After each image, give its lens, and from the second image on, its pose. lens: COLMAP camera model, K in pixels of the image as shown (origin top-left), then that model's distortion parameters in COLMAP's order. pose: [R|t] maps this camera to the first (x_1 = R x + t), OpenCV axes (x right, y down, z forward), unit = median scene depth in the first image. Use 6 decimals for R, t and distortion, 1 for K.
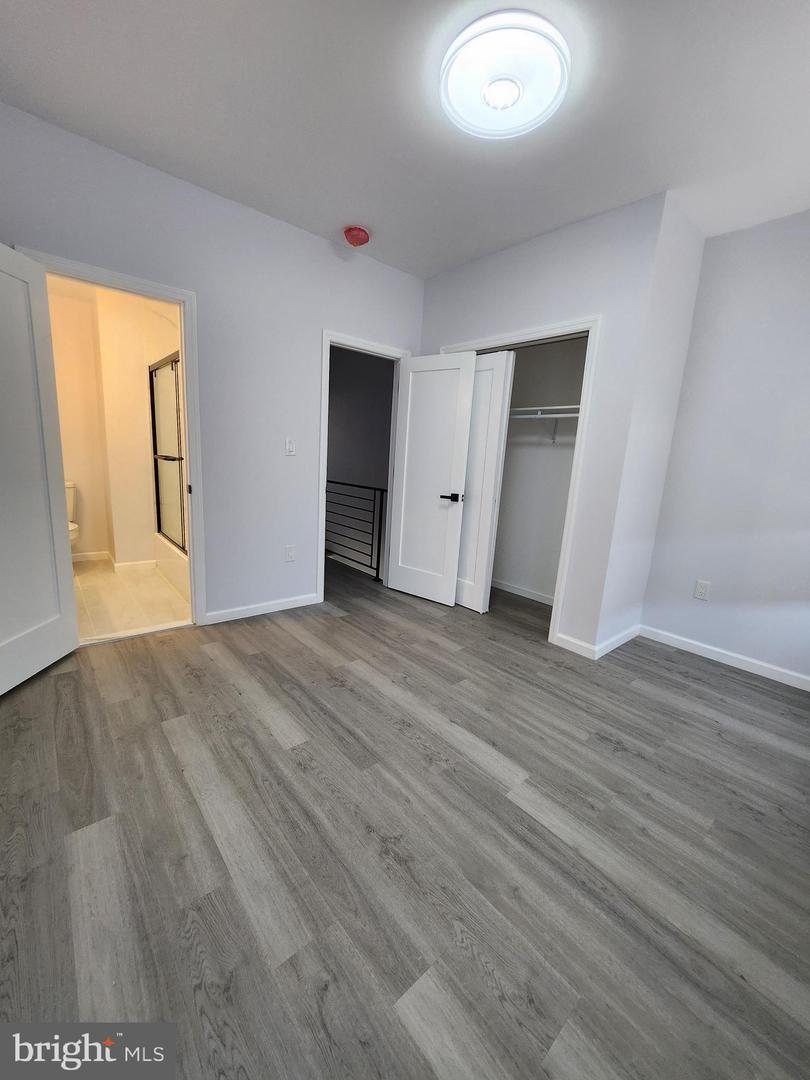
lens RADIAL K [[434.0, 0, 407.0], [0, 434.0, 540.5], [0, 0, 1]] dist [-0.001644, 0.000419]
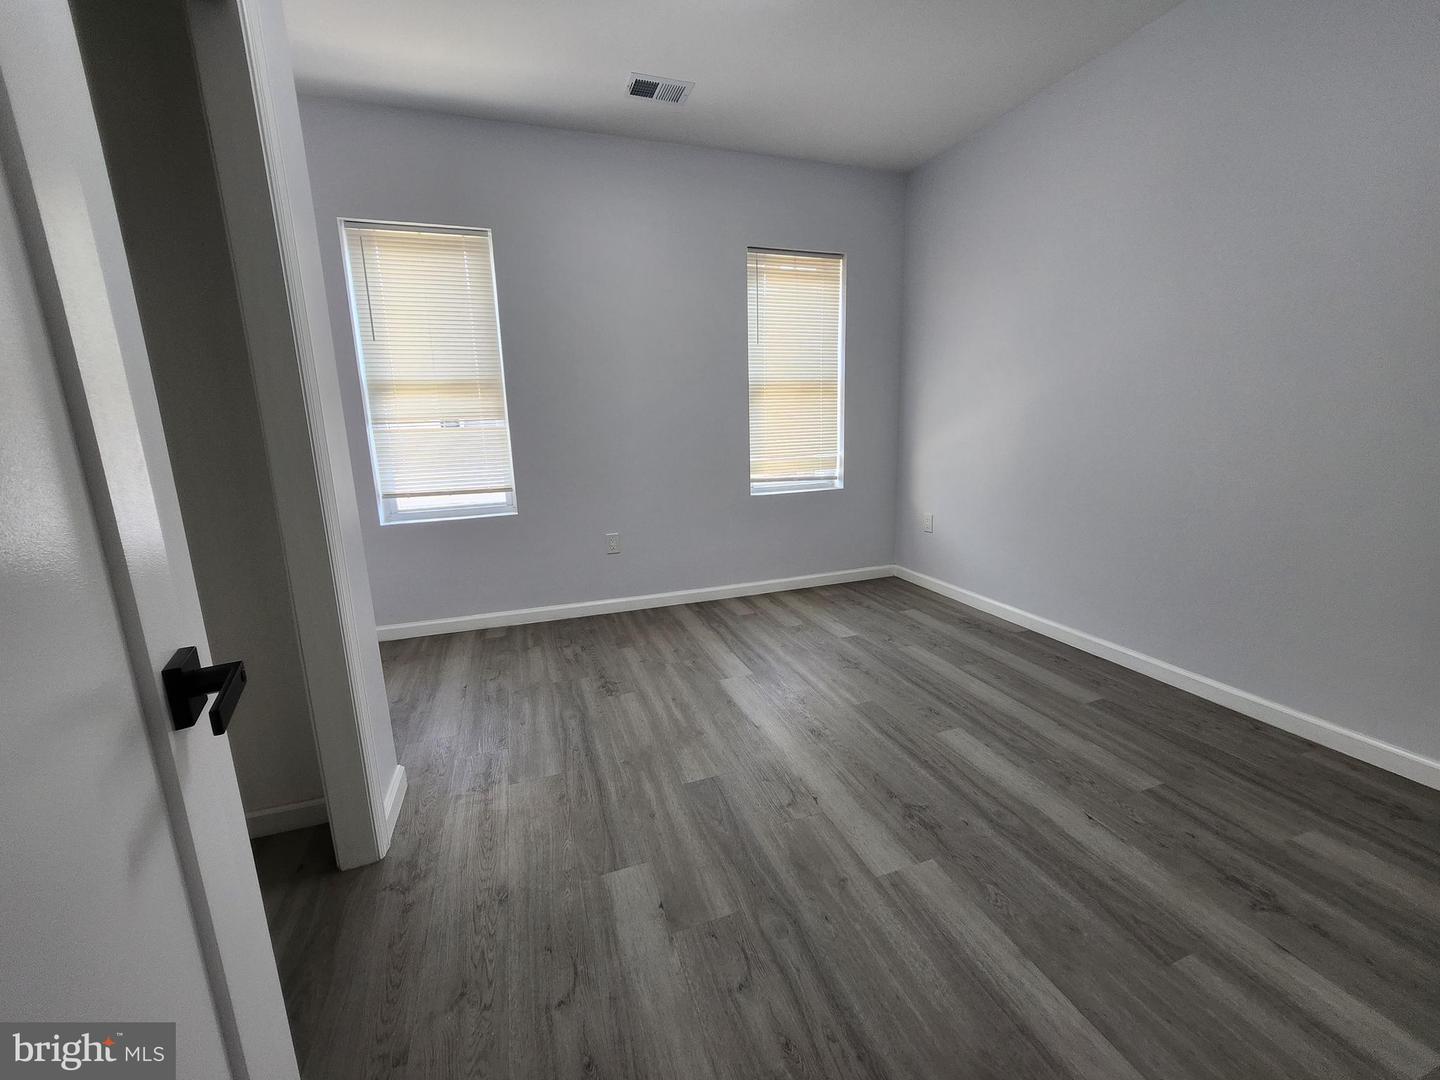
lens RADIAL K [[578.7, 0, 710.7], [0, 578.7, 539.5], [0, 0, 1]] dist [-0.001644, 0.000419]
pose [[-0.932670, -0.108056, 0.344165, -0.154247], [0.040367, 0.916824, 0.397245, -0.350198], [-0.358464, 0.384392, -0.850733, 1.897471]]
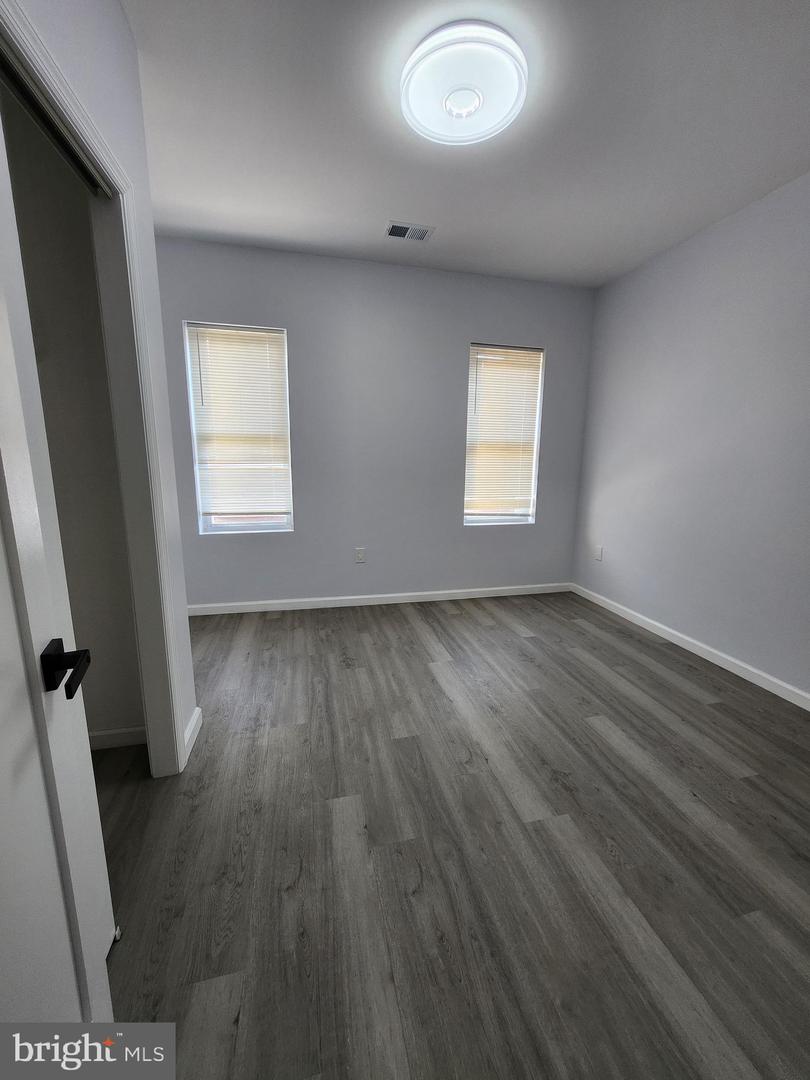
lens RADIAL K [[434.0, 0, 406.0], [0, 434.0, 544.3], [0, 0, 1]] dist [-0.001644, 0.000419]
pose [[-0.892514, -0.158554, 0.422232, -0.204699], [0.020933, 0.920600, 0.389946, -0.400935], [-0.450534, 0.356871, -0.818329, 1.896405]]
